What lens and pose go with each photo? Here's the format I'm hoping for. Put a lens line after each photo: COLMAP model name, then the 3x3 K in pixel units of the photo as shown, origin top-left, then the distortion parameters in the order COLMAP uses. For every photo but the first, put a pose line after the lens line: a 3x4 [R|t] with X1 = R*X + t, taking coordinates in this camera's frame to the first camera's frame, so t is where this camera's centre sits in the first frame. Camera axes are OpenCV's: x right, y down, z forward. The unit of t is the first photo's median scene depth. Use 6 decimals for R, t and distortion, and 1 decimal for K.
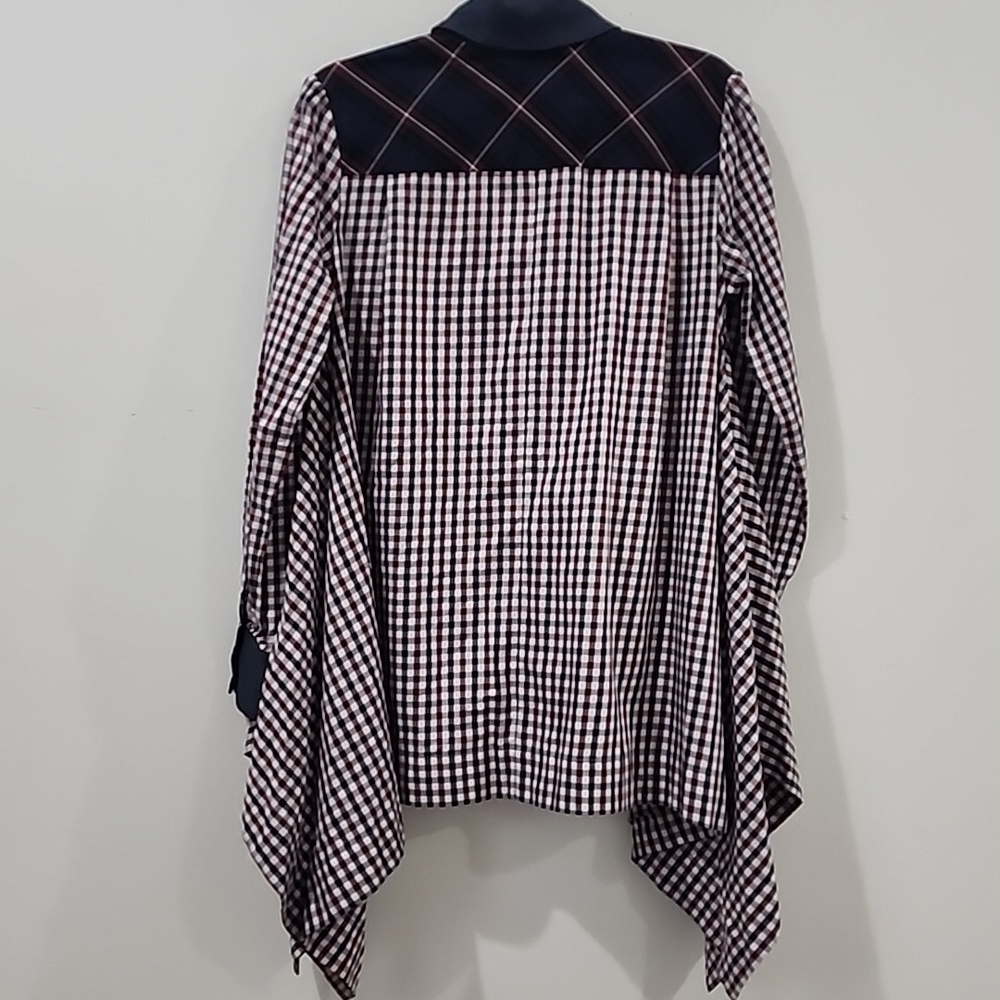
lens RADIAL K [[1634.7, 0, 500.0], [0, 1634.7, 500.0], [0, 0, 1]] dist [0.254922, -1.097302]
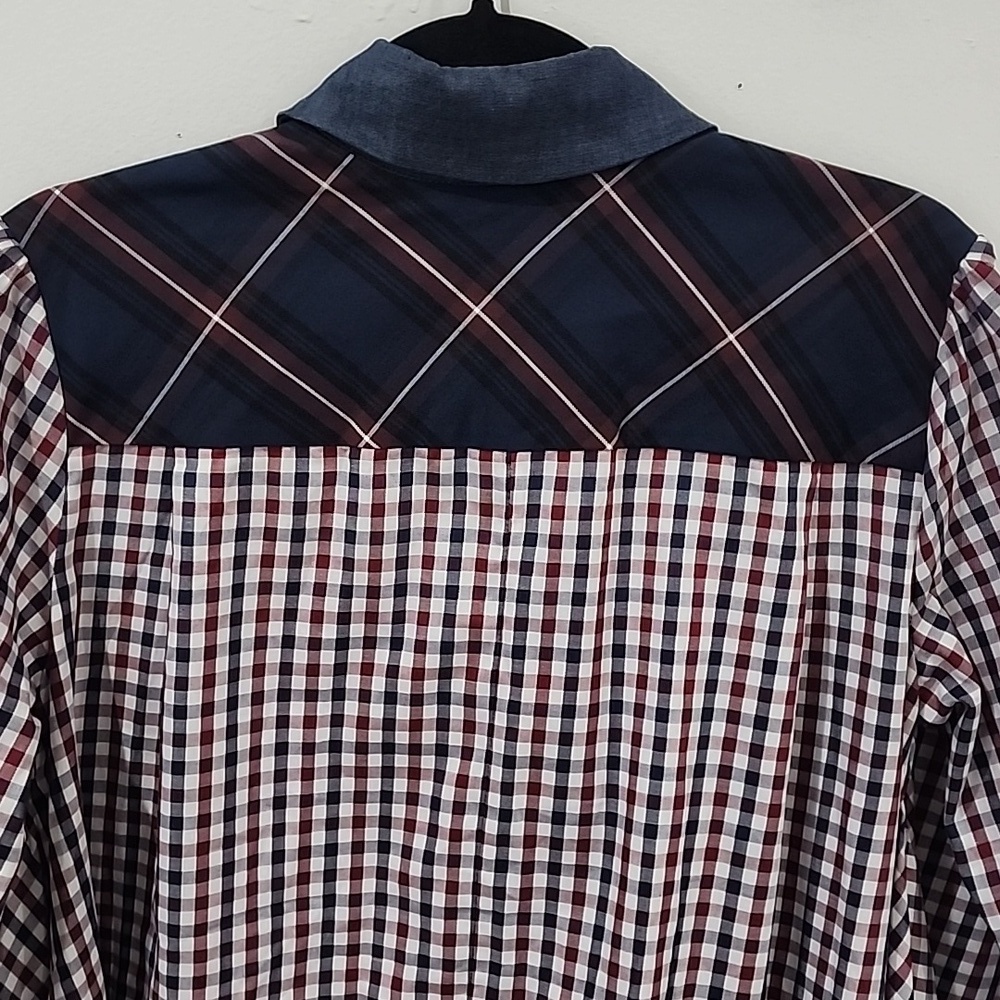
lens RADIAL K [[1634.7, 0, 500.0], [0, 1634.7, 500.0], [0, 0, 1]] dist [0.254922, -1.097302]
pose [[0.999442, 0.033250, -0.003325, 0.021247], [-0.032299, 0.986754, 0.158973, -0.256184], [0.008566, -0.158777, 0.987277, 0.560912]]
